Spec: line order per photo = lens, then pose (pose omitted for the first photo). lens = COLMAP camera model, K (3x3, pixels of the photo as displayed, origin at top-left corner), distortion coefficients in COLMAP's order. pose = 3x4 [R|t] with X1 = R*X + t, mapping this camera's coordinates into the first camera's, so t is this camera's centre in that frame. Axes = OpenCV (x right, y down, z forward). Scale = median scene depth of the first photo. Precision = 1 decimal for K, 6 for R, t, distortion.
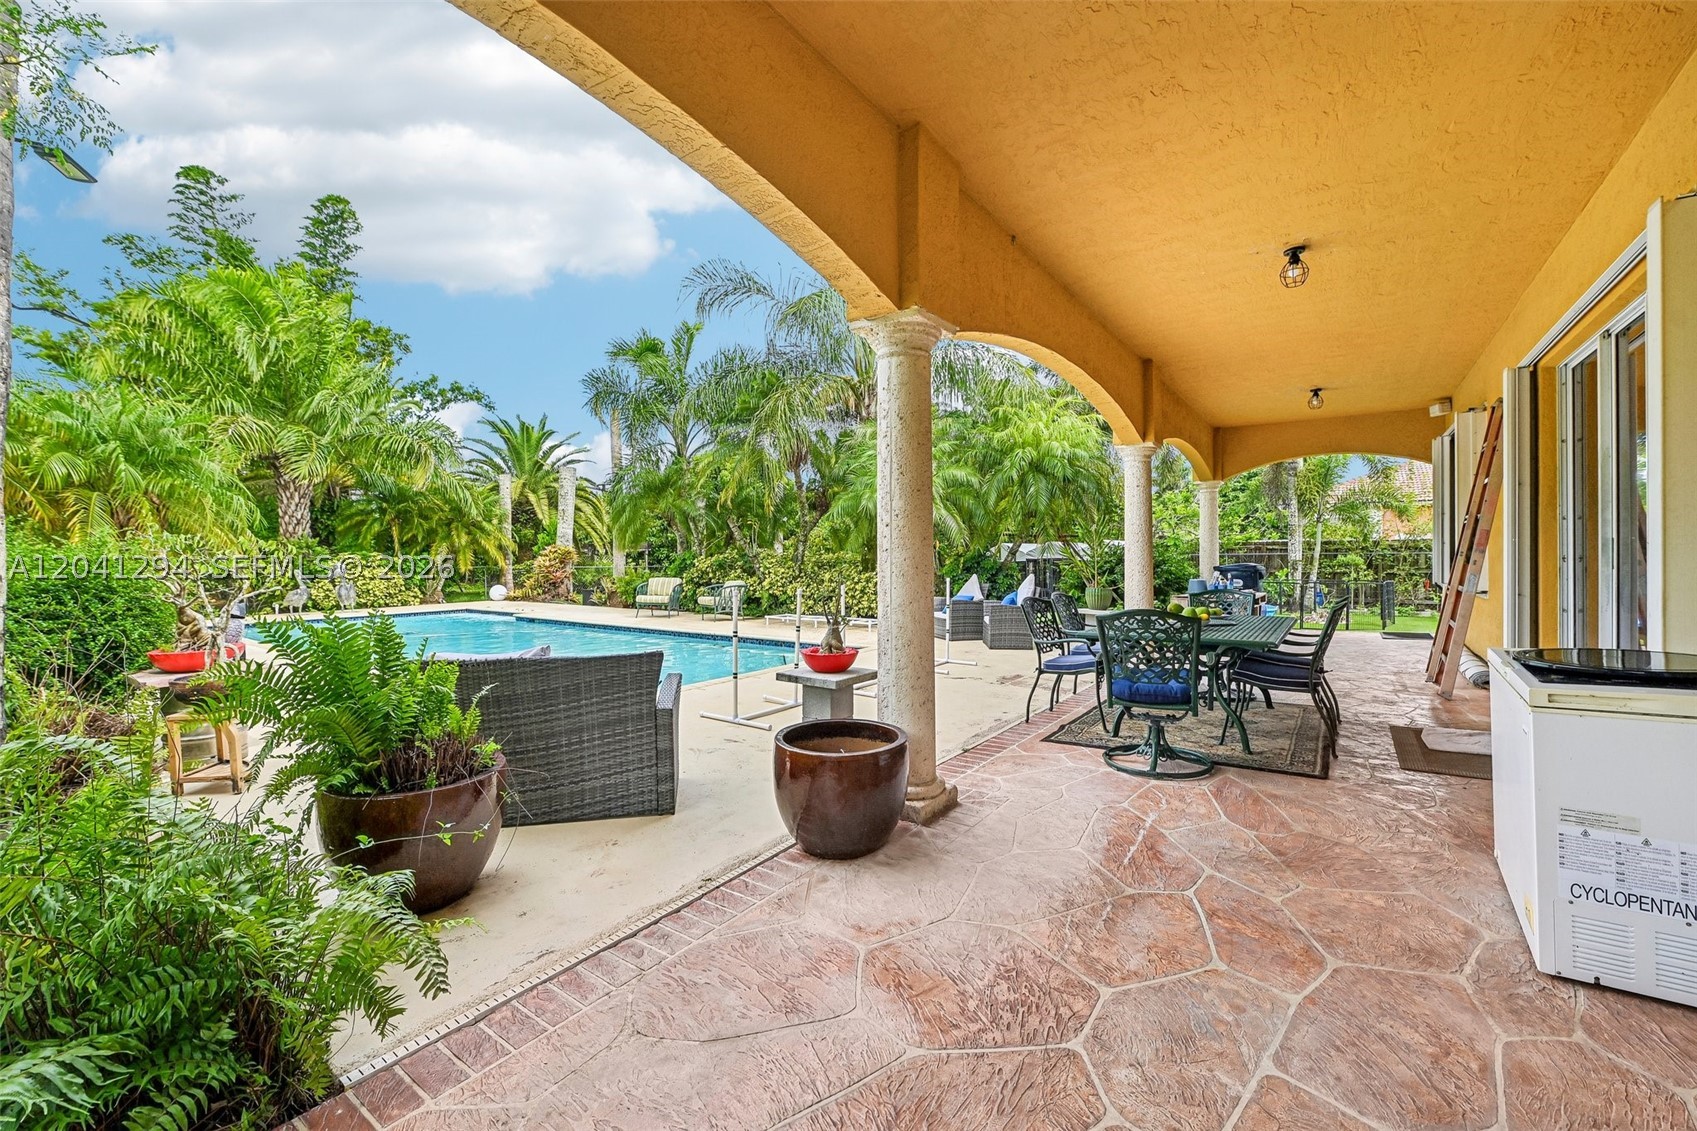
lens RADIAL K [[687.3, 0, 849.9], [0, 687.3, 555.9], [0, 0, 1]] dist [-0.012831, -0.000107]
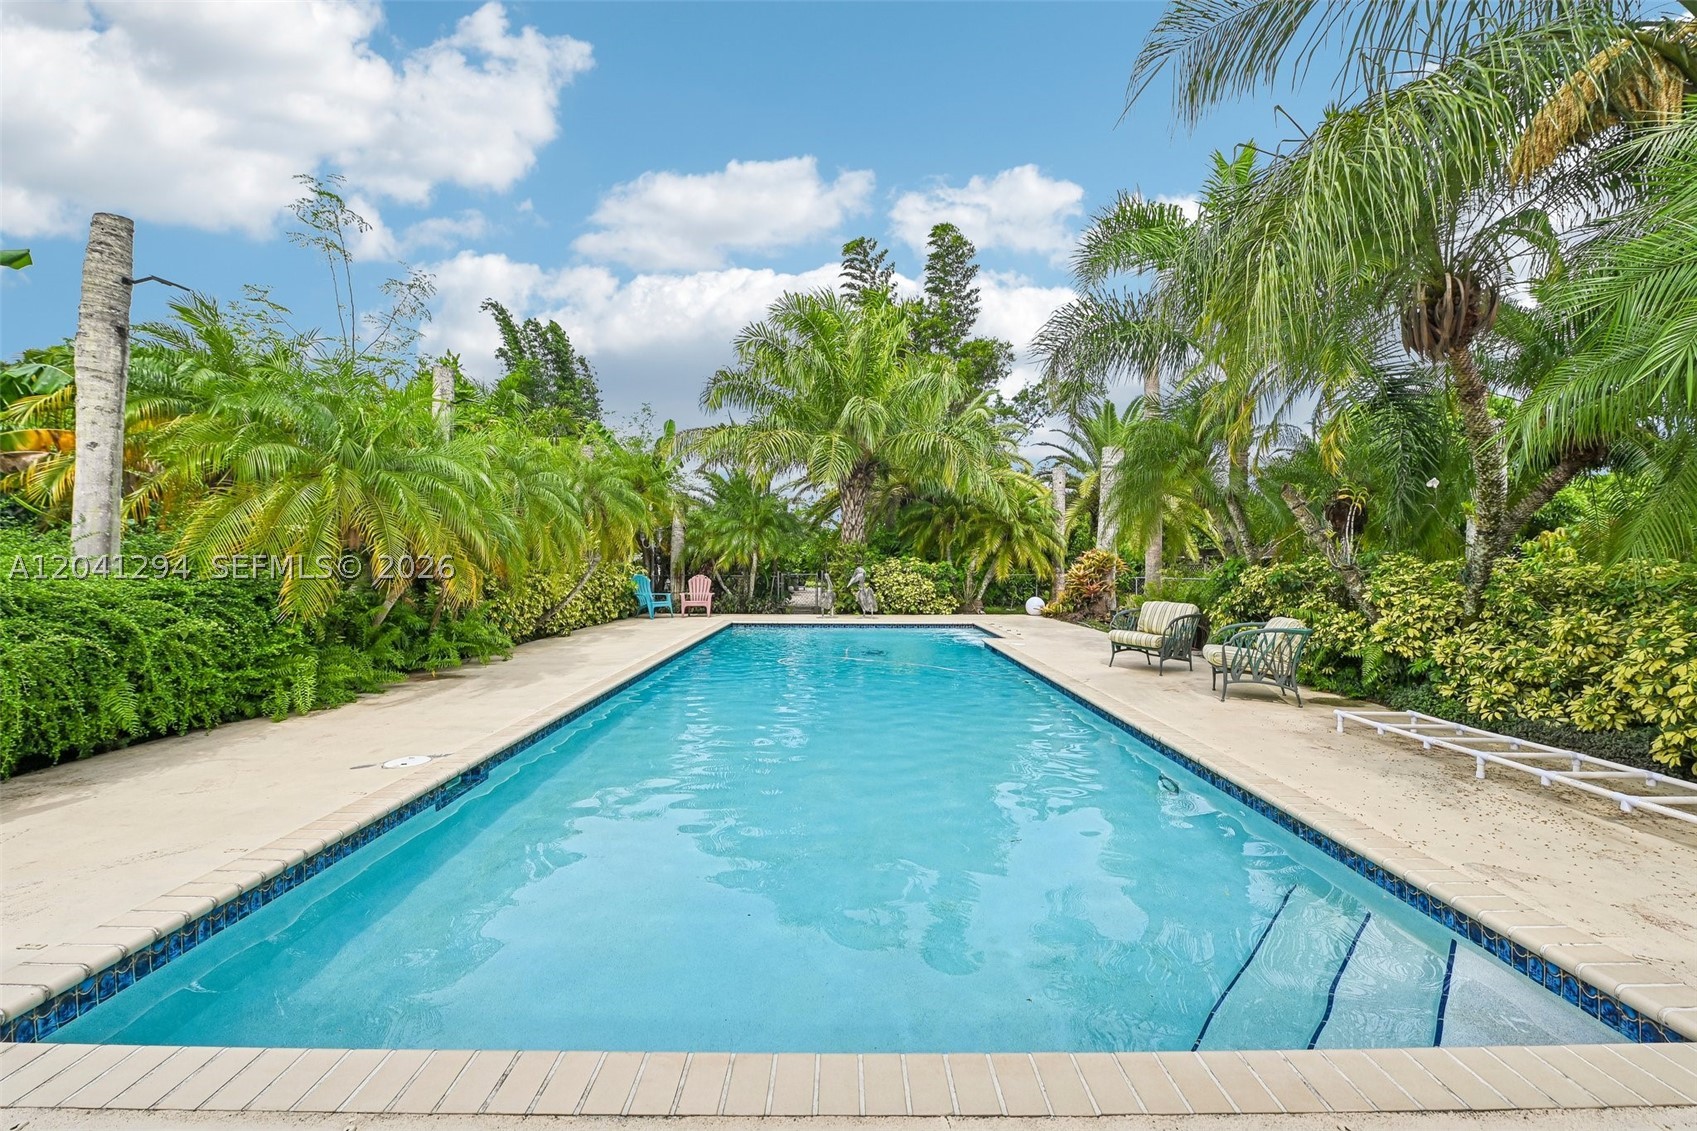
lens RADIAL K [[673.9, 0, 842.4], [0, 673.9, 563.9], [0, 0, 1]] dist [-0.001914, -0.000313]
pose [[0.584776, 0.012318, -0.811101, 0.028021], [-0.012952, 0.999899, 0.005847, -0.000204], [0.811091, 0.007086, 0.584877, 0.416036]]
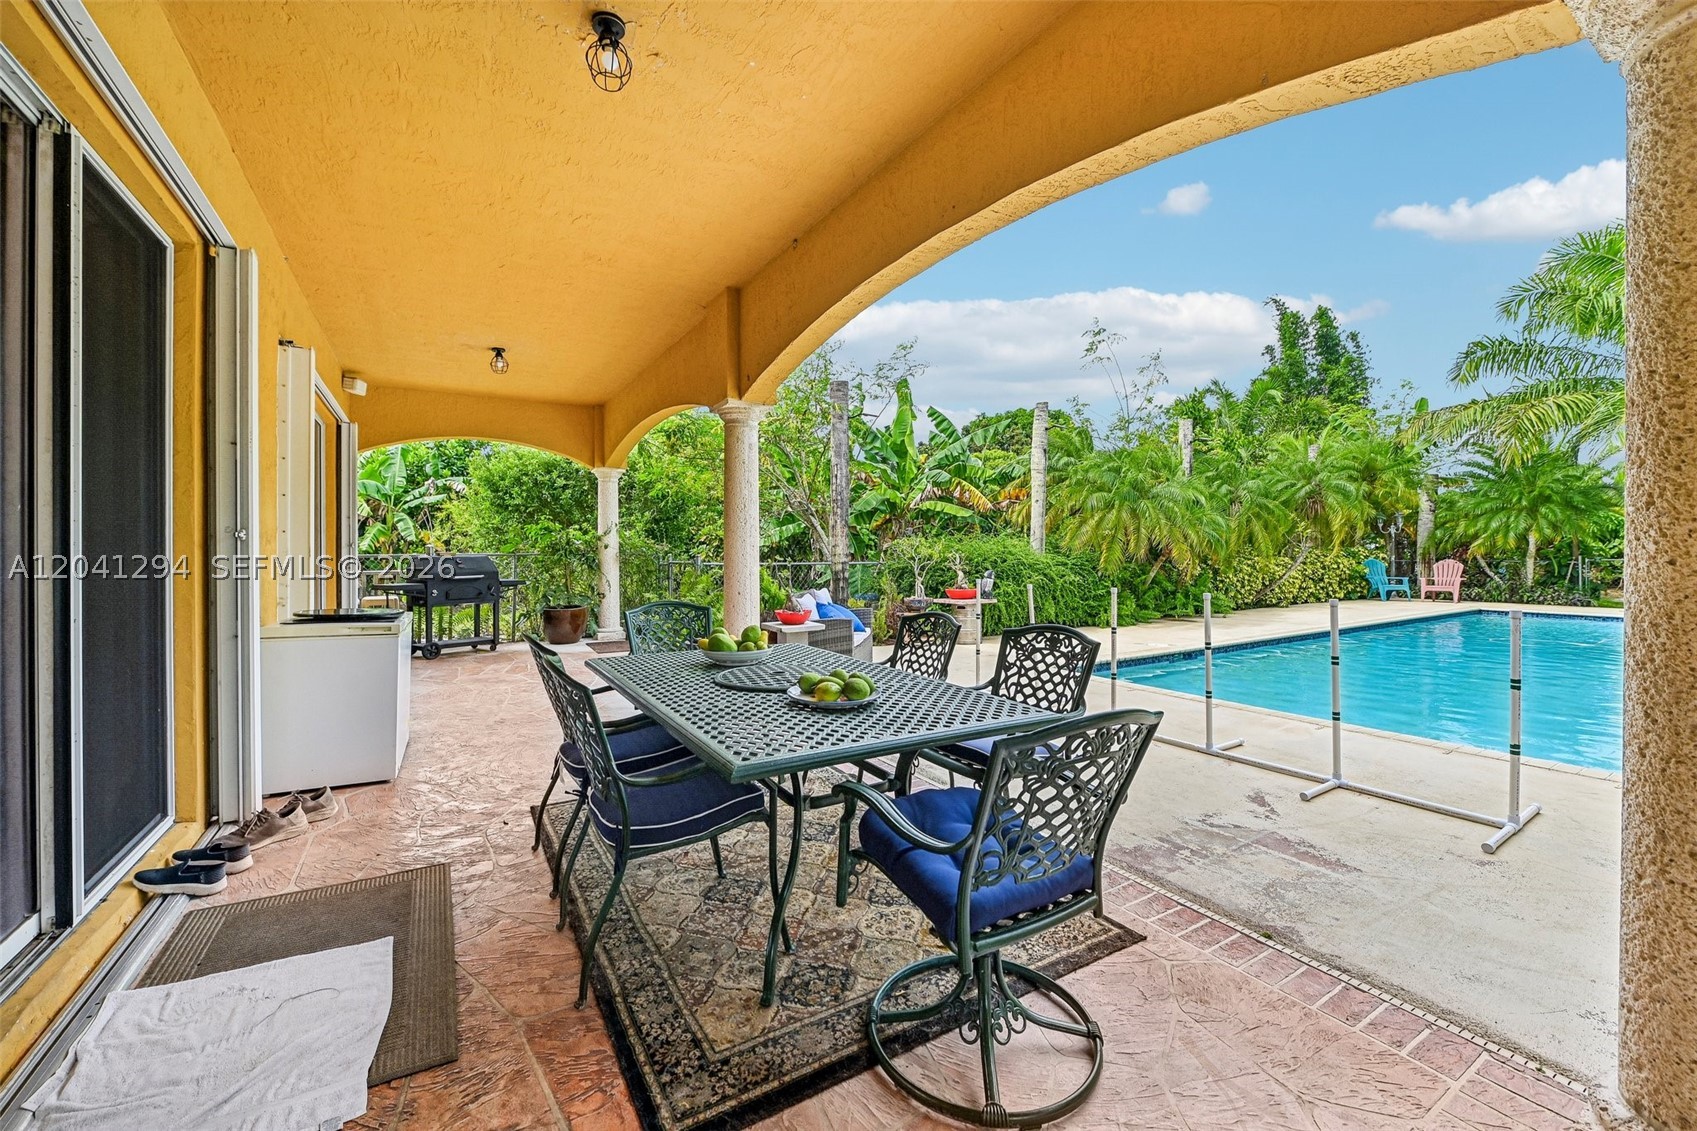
lens RADIAL K [[676.5, 0, 857.2], [0, 676.5, 548.5], [0, 0, 1]] dist [-0.001654, -0.000114]
pose [[-0.382898, 0.007315, -0.923762, 0.325522], [0.006195, 0.999966, 0.005351, -0.001486], [0.923770, -0.003674, -0.382930, 0.418077]]
